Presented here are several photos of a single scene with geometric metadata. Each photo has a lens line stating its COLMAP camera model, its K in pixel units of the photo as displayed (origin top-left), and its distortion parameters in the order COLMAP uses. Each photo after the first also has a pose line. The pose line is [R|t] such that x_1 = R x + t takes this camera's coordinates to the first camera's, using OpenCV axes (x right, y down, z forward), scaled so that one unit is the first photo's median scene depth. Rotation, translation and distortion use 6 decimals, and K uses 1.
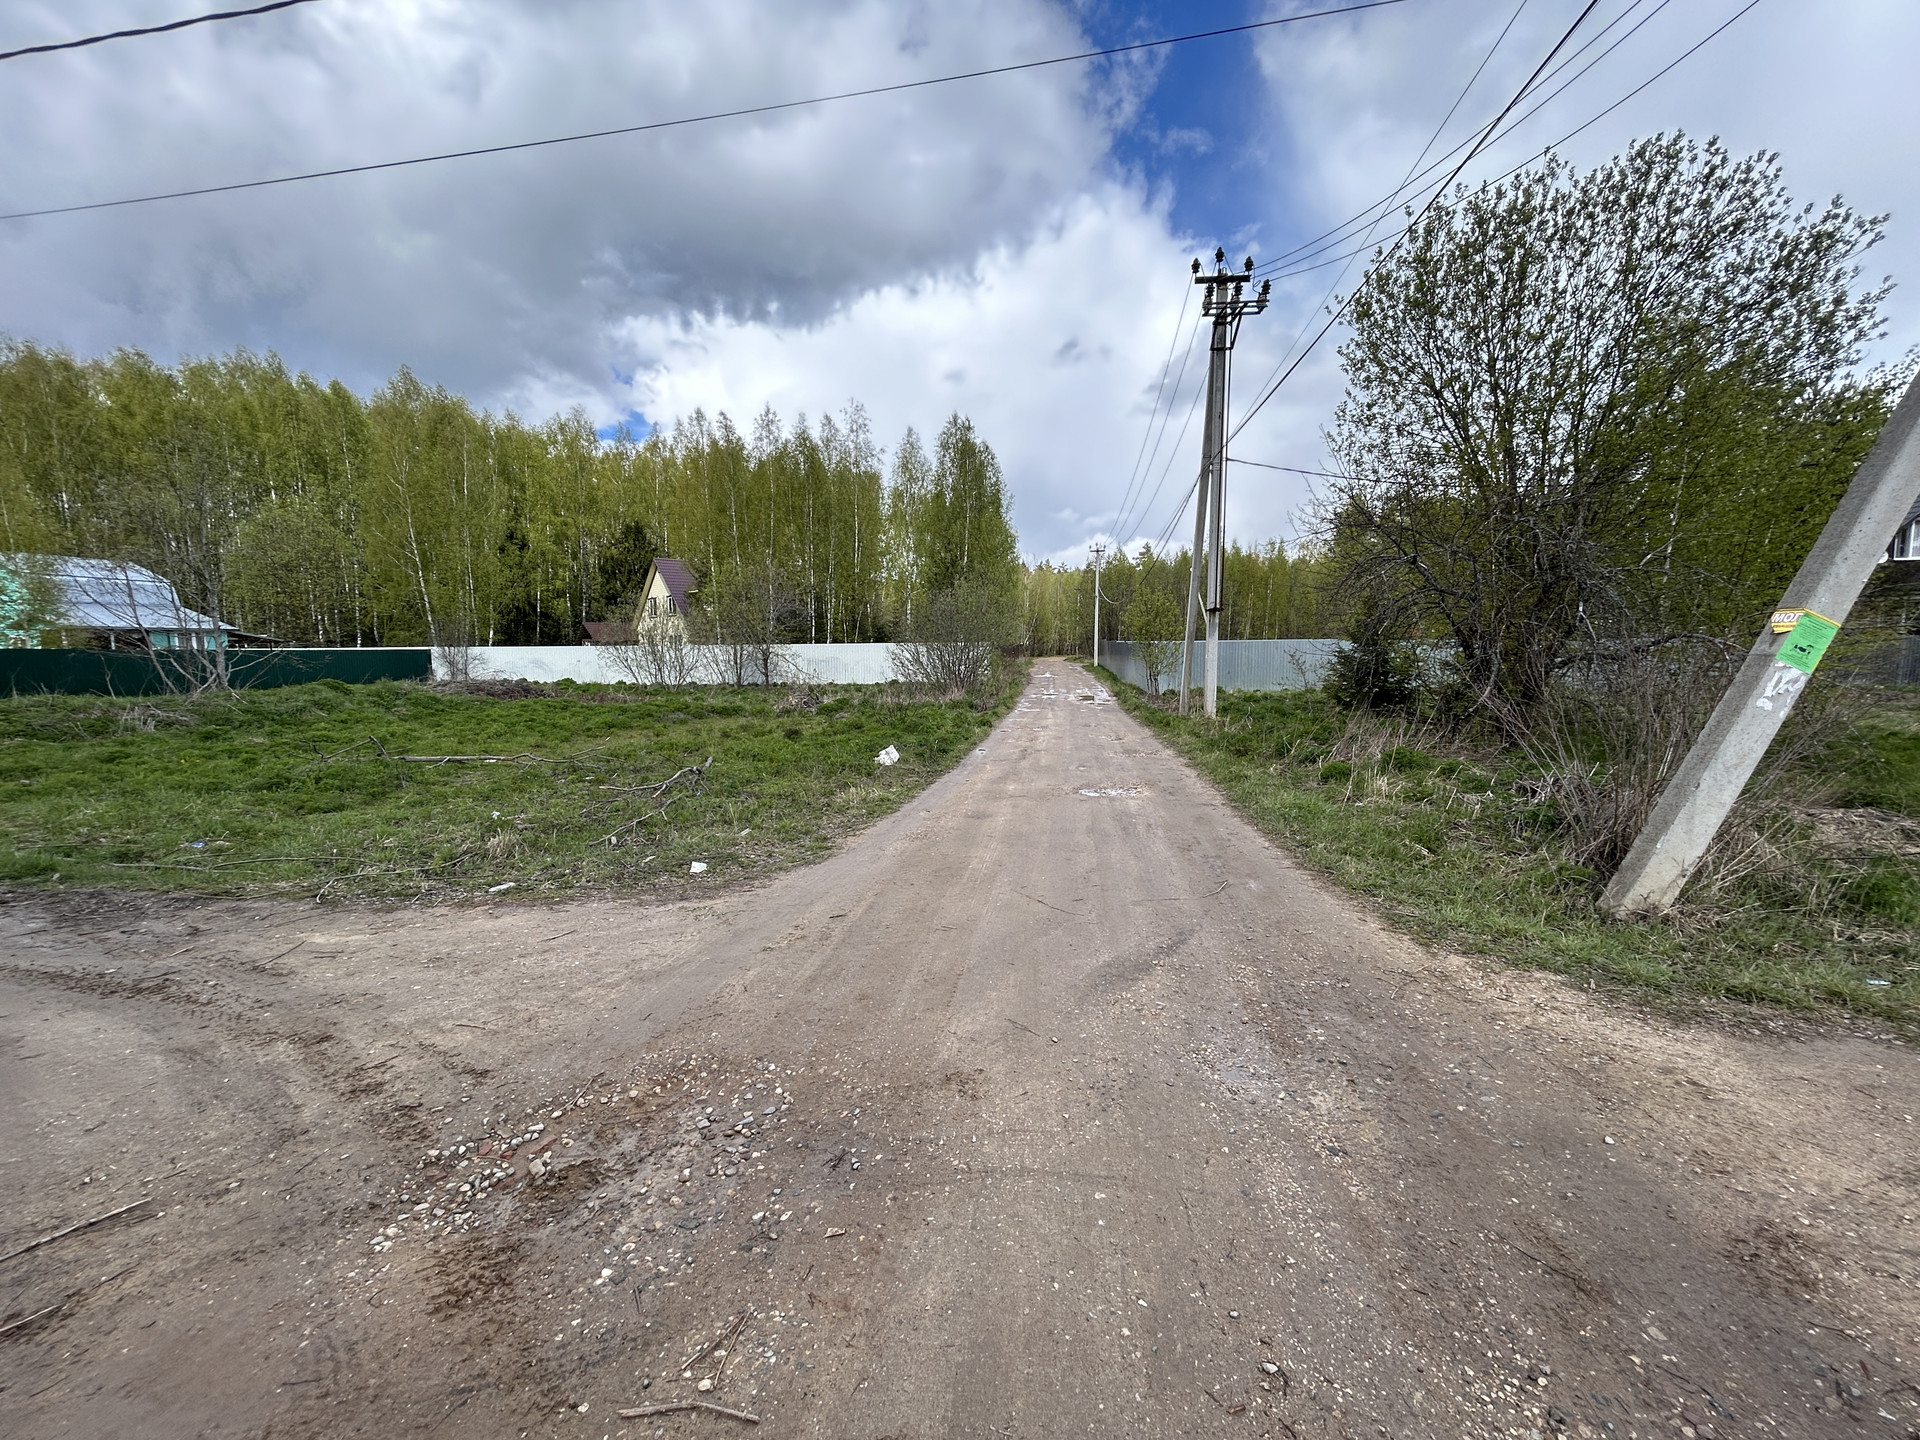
lens RADIAL K [[767.8, 0, 955.8], [0, 767.8, 716.4], [0, 0, 1]] dist [-0.000335, -0.000560]
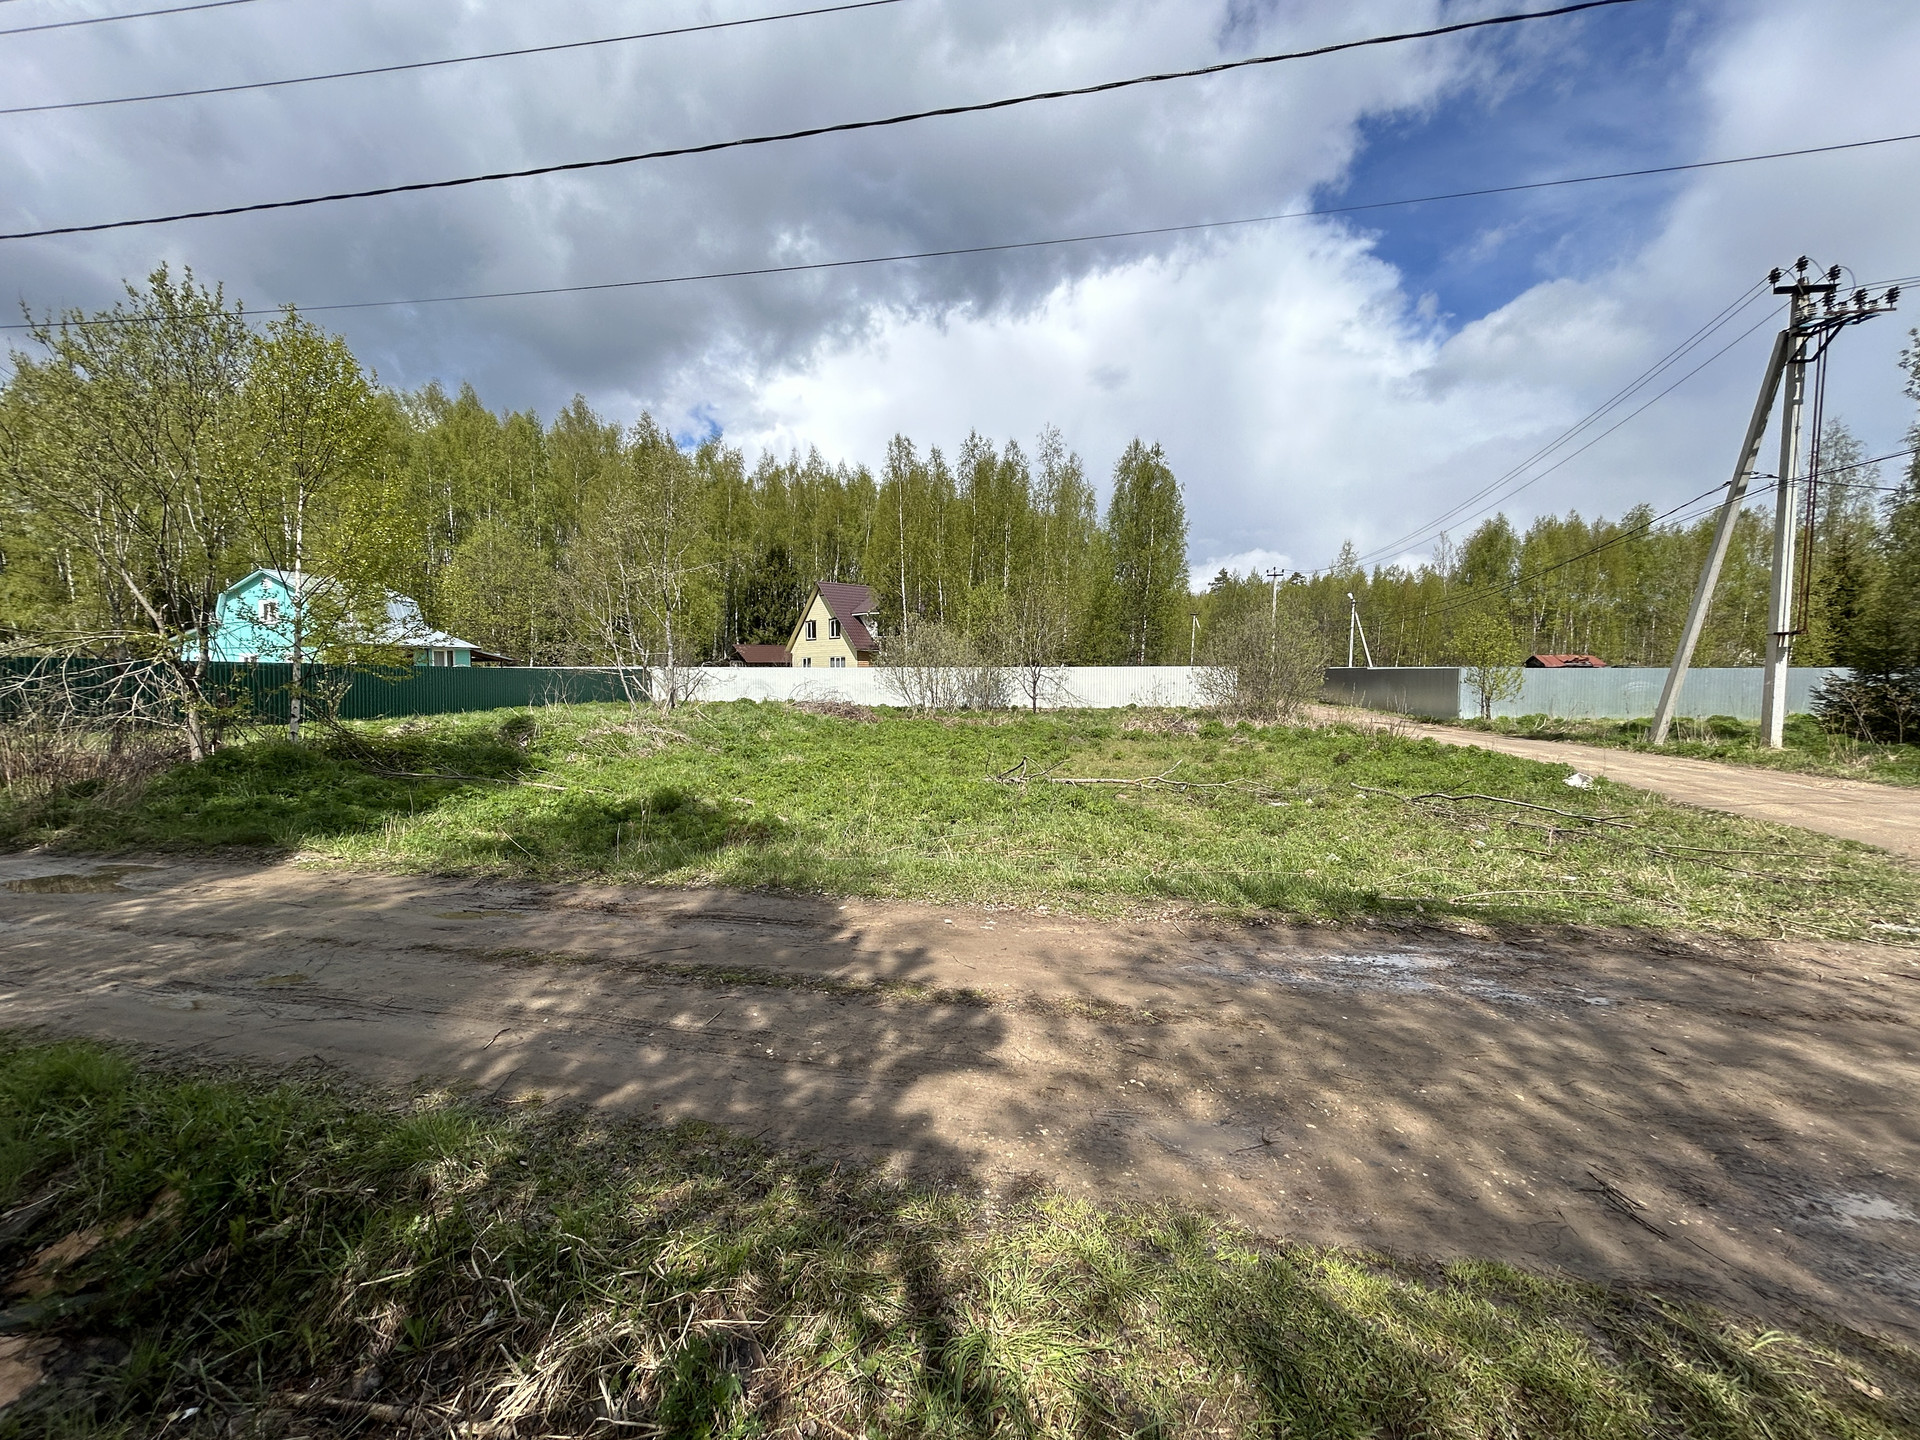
lens RADIAL K [[767.8, 0, 955.3], [0, 767.8, 733.8], [0, 0, 1]] dist [-0.000335, -0.000560]
pose [[0.999052, 0.011738, -0.041920, -1.854473], [-0.012184, 0.999872, -0.010386, 0.025288], [0.041793, 0.010887, 0.999067, 0.015233]]
